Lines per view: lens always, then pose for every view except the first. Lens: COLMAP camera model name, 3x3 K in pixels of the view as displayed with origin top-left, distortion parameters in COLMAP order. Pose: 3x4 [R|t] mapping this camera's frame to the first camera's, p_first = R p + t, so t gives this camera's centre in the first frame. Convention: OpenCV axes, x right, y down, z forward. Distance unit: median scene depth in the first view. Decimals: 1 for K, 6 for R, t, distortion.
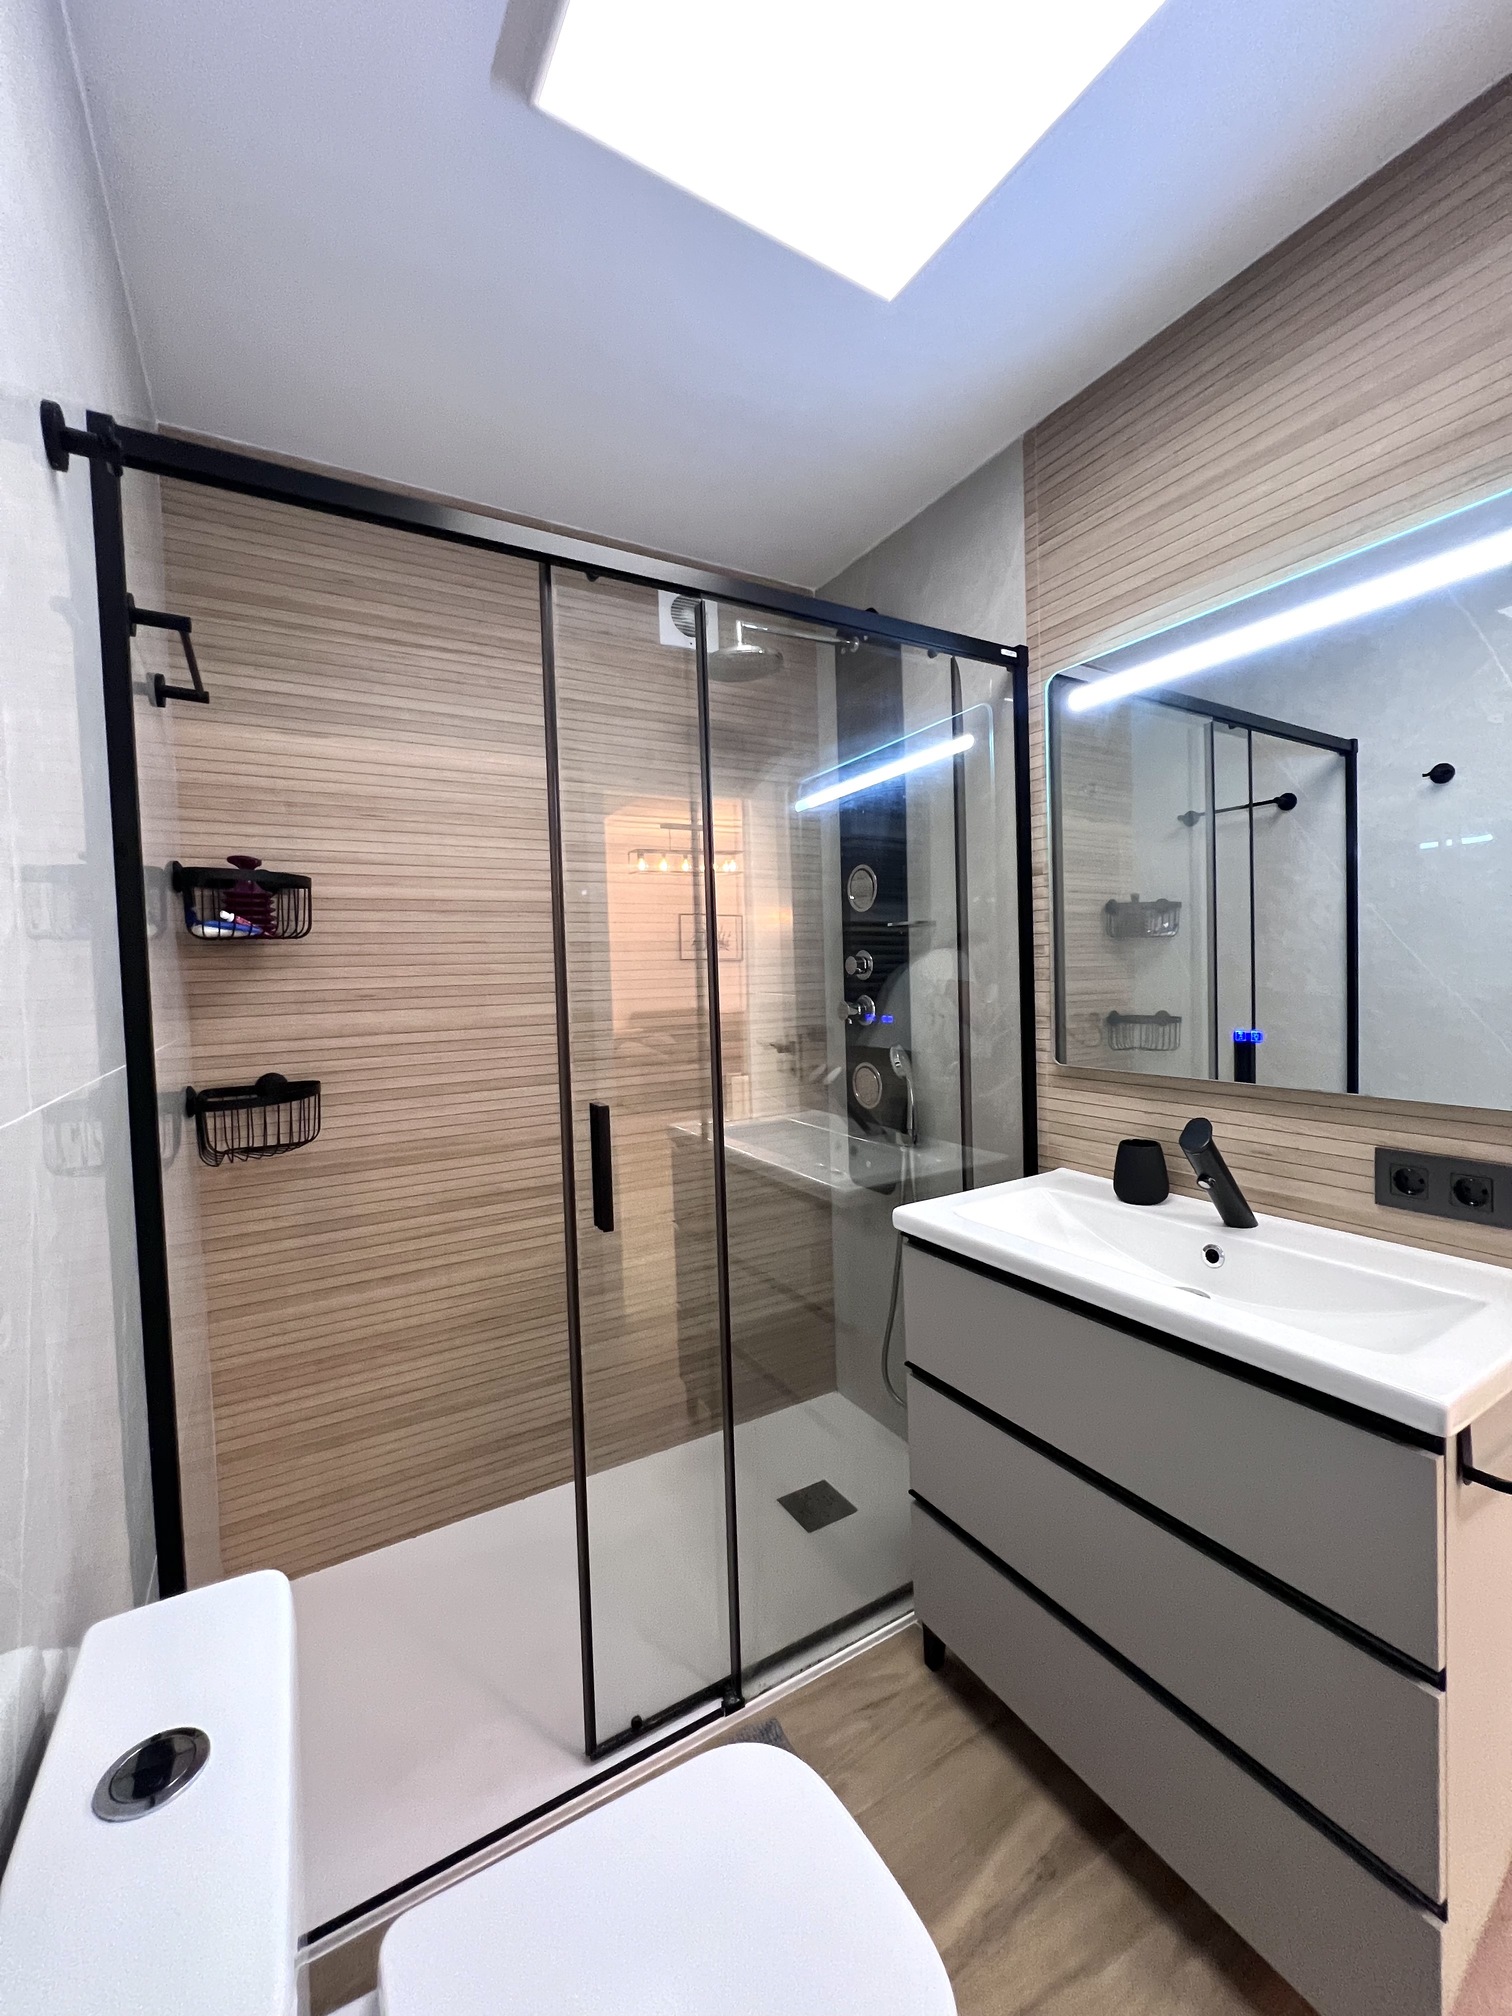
lens RADIAL K [[809.6, 0, 755.2], [0, 809.6, 1004.3], [0, 0, 1]] dist [-0.001185, -0.000069]
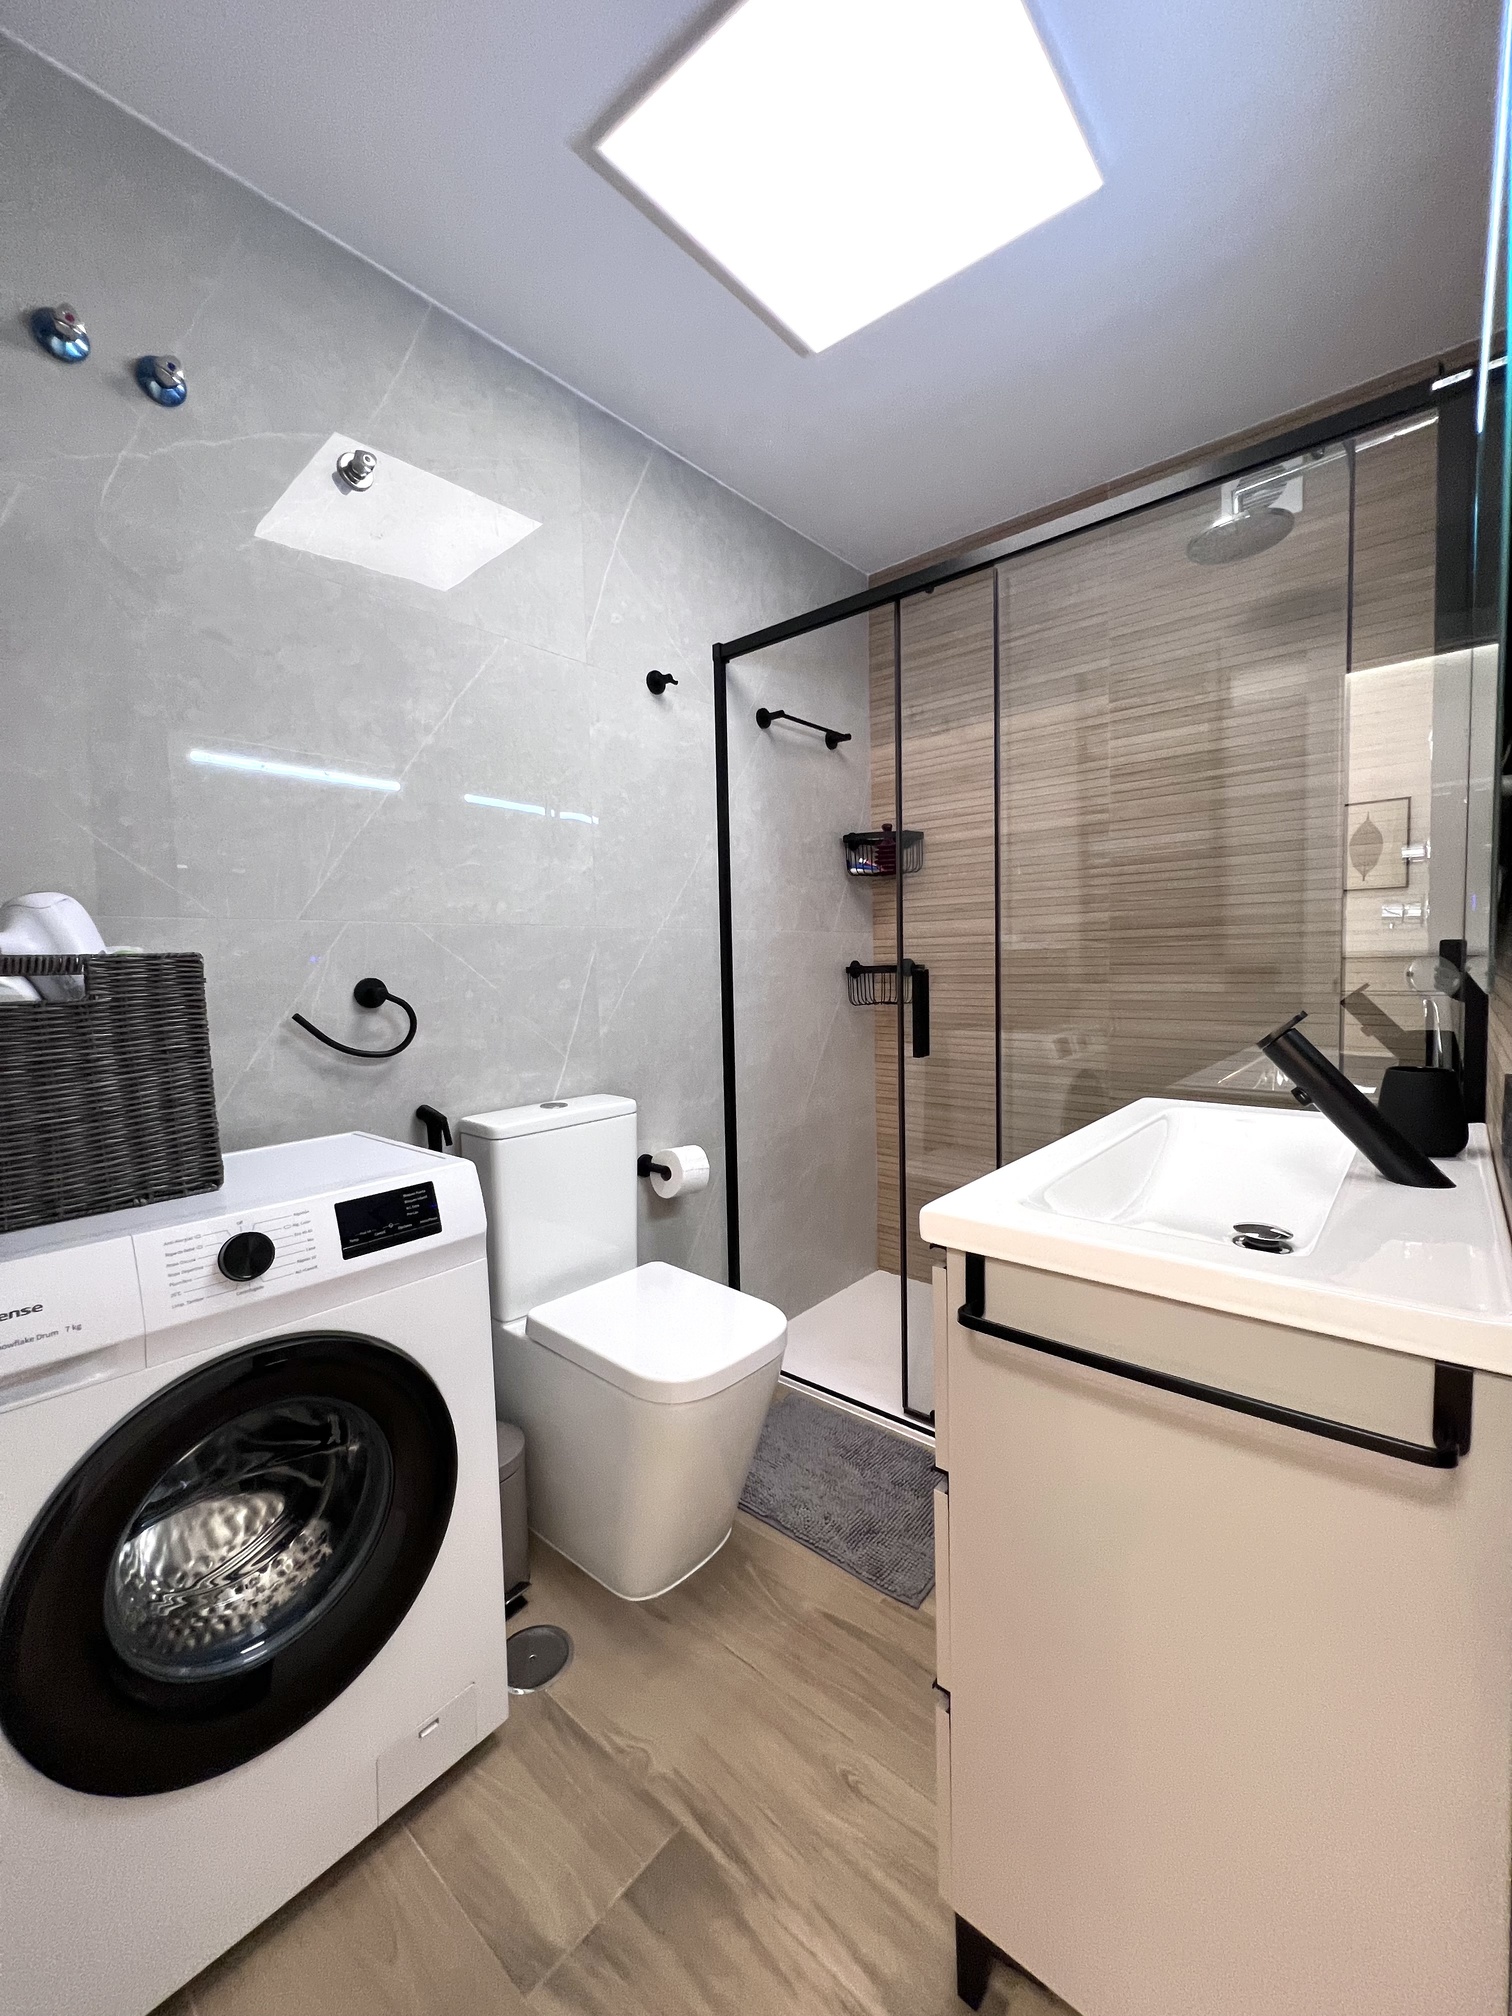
lens RADIAL K [[809.6, 0, 752.6], [0, 809.6, 1009.9], [0, 0, 1]] dist [-0.001185, -0.000069]
pose [[0.316867, 0.084307, -0.944716, 0.822800], [-0.025456, 0.996439, 0.080384, 0.065569], [0.948128, -0.001423, 0.317885, 0.204261]]
